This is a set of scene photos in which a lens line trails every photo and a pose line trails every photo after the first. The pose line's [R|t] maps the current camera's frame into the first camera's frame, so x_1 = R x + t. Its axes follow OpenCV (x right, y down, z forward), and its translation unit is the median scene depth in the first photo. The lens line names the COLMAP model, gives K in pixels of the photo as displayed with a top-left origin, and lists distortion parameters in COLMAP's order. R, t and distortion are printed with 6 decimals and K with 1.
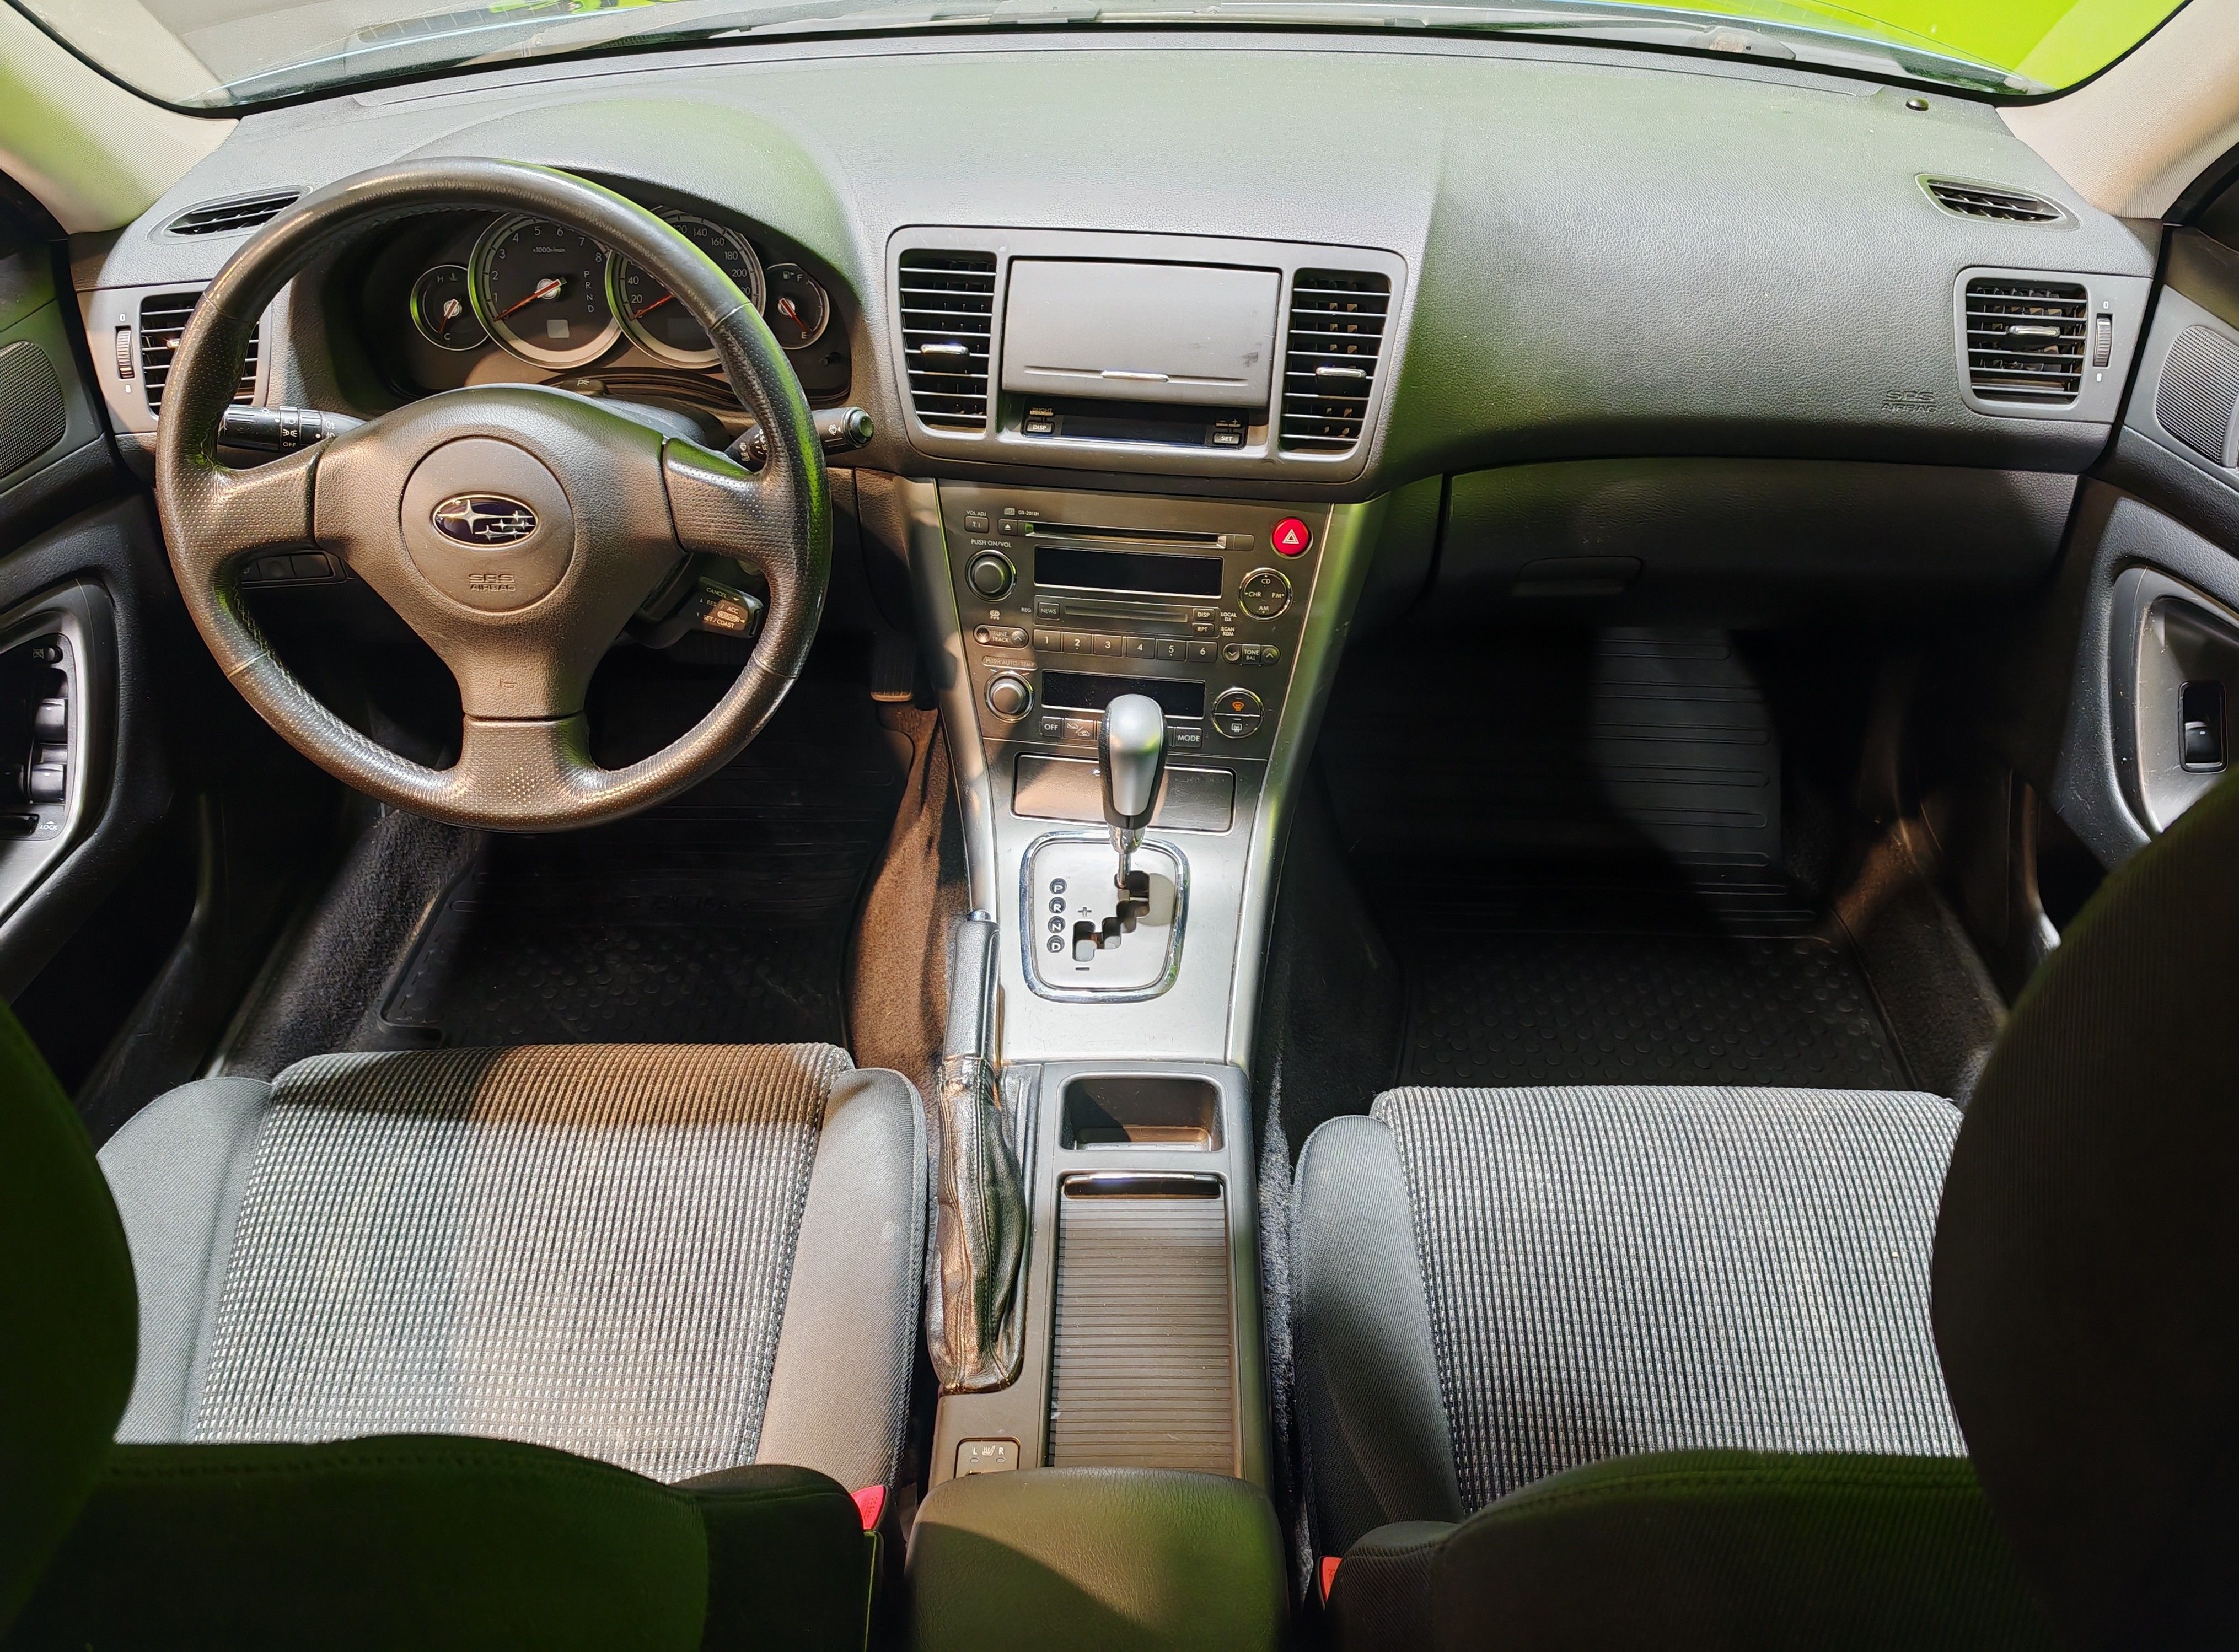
lens RADIAL K [[1809.1, 0, 1214.2], [0, 1809.1, 827.5], [0, 0, 1]] dist [0.115064, -0.182562]
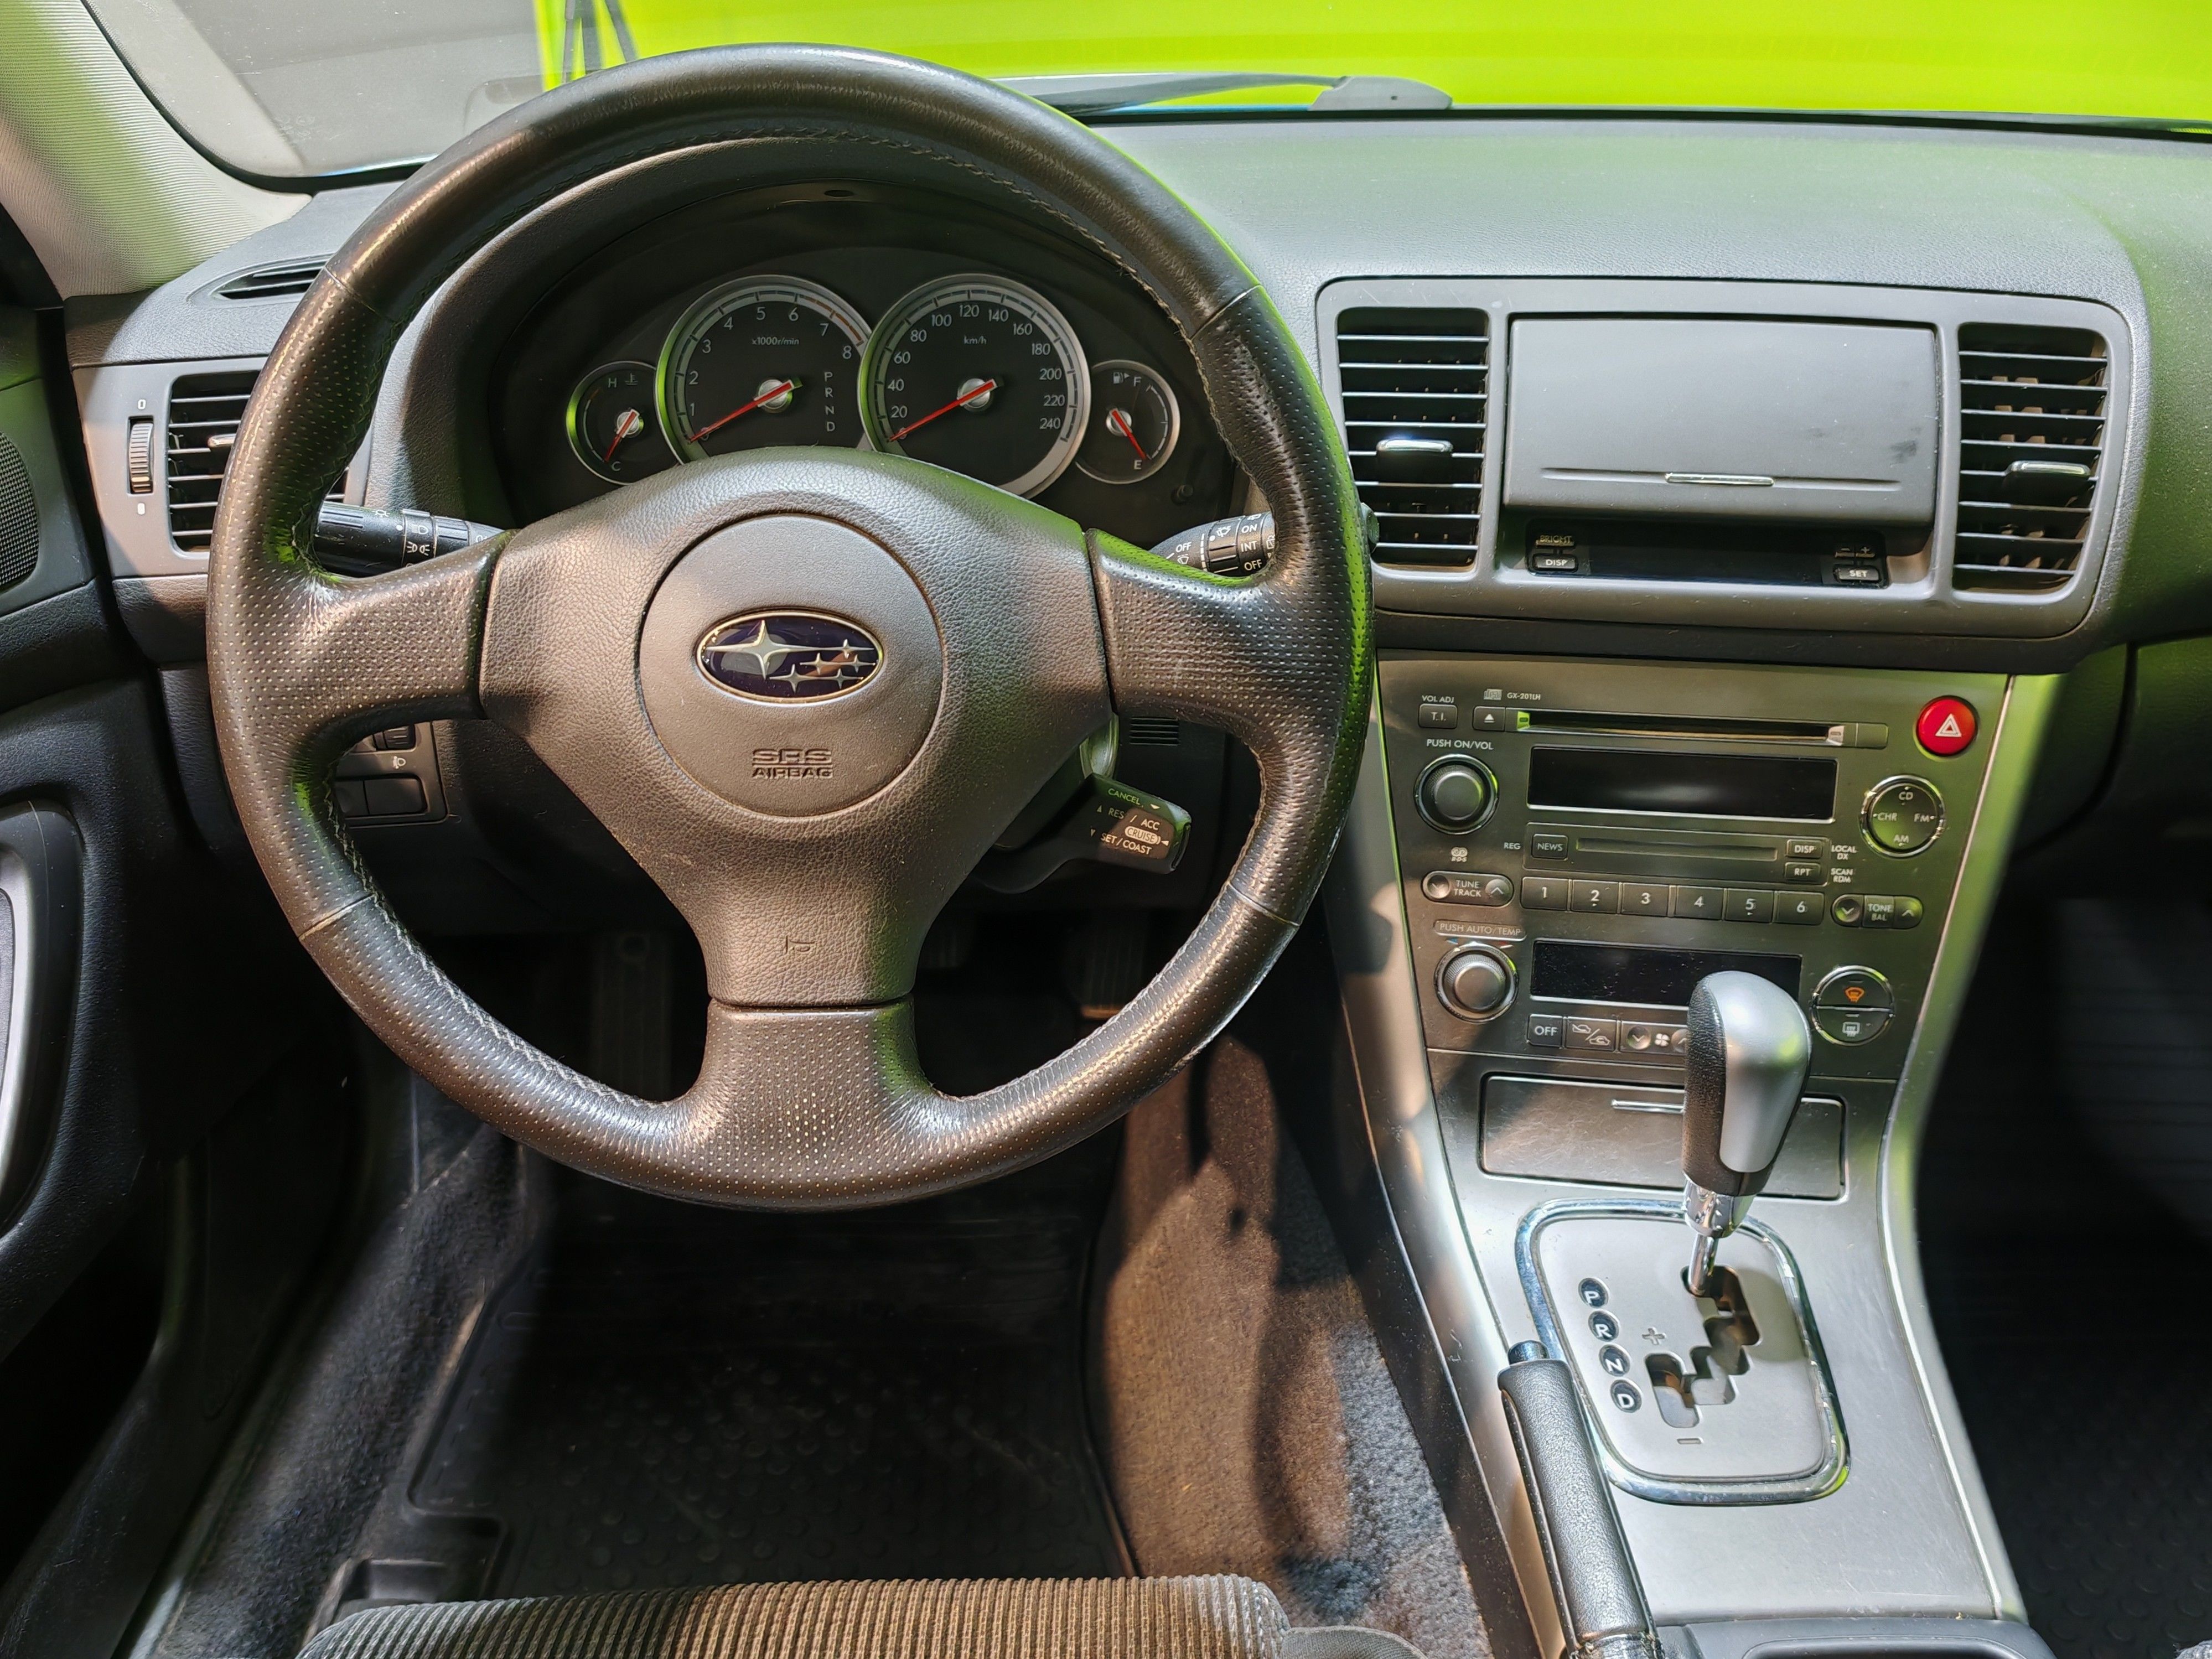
lens RADIAL K [[1747.4, 0, 1109.8], [0, 1747.4, 870.7], [0, 0, 1]] dist [0.082210, -0.178237]
pose [[0.999456, -0.005862, 0.032467, -0.275882], [0.011655, 0.983368, -0.181252, -0.001339], [-0.030865, 0.181532, 0.982901, 0.413774]]
